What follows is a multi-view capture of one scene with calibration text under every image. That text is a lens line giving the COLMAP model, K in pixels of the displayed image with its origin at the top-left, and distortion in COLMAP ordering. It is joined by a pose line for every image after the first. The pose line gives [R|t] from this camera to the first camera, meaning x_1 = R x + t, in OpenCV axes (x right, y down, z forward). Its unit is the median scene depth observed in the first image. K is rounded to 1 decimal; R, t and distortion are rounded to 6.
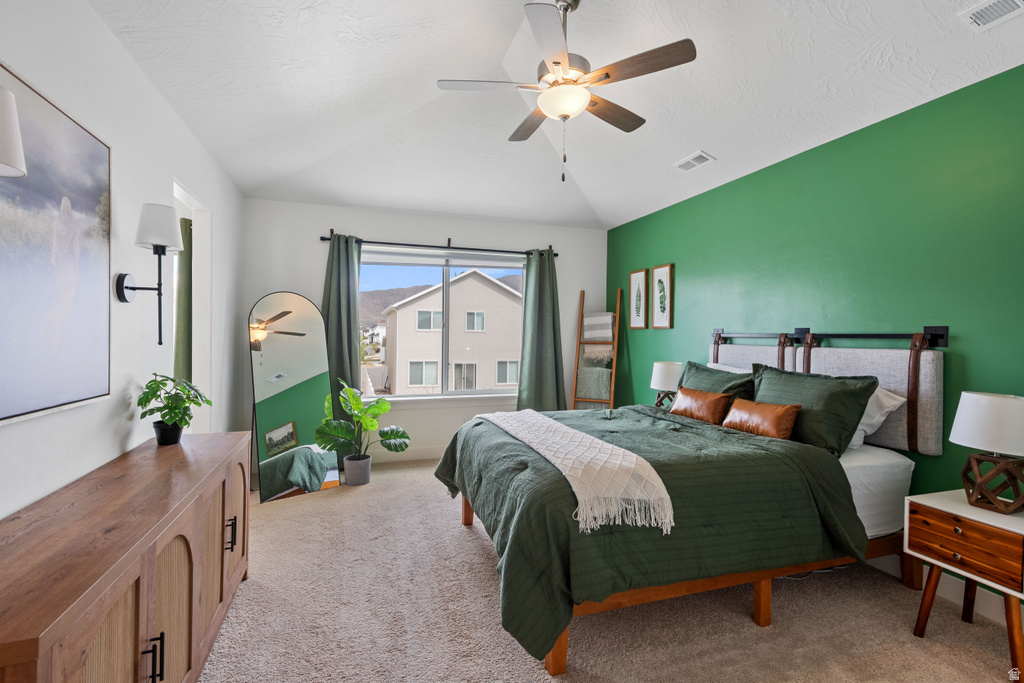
lens RADIAL K [[486.4, 0, 514.1], [0, 486.4, 331.0], [0, 0, 1]] dist [0.017188, -0.000617]
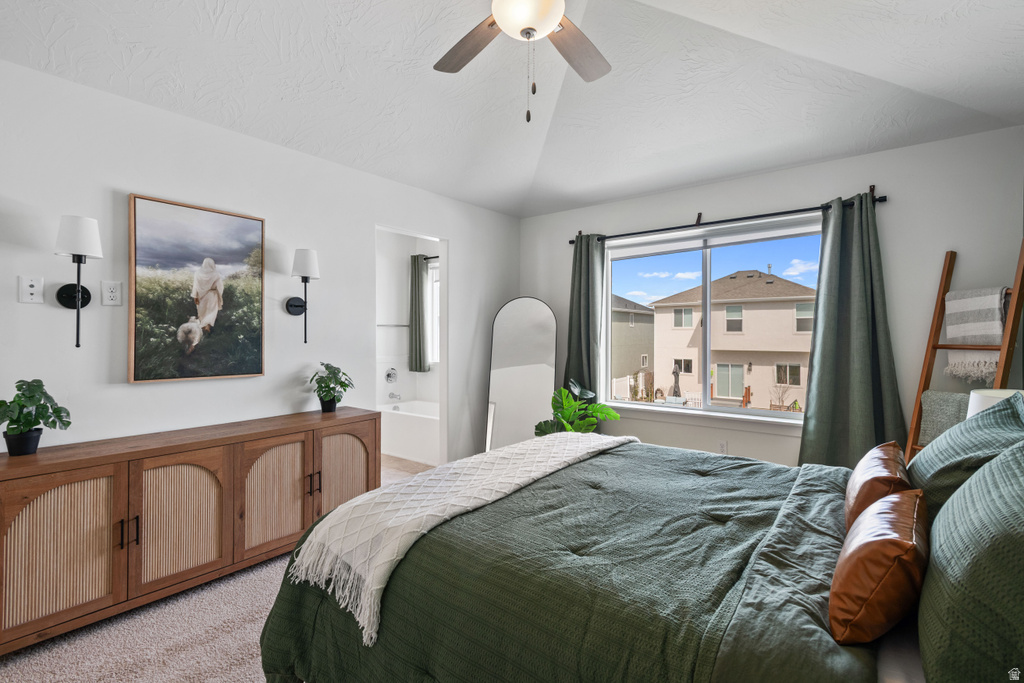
lens RADIAL K [[486.4, 0, 514.1], [0, 486.4, 331.0], [0, 0, 1]] dist [0.017188, -0.000617]
pose [[0.546344, -0.014647, -0.837433, 0.366312], [0.012915, 0.999876, -0.009063, 0.005715], [0.837461, -0.005864, 0.546466, 0.308676]]
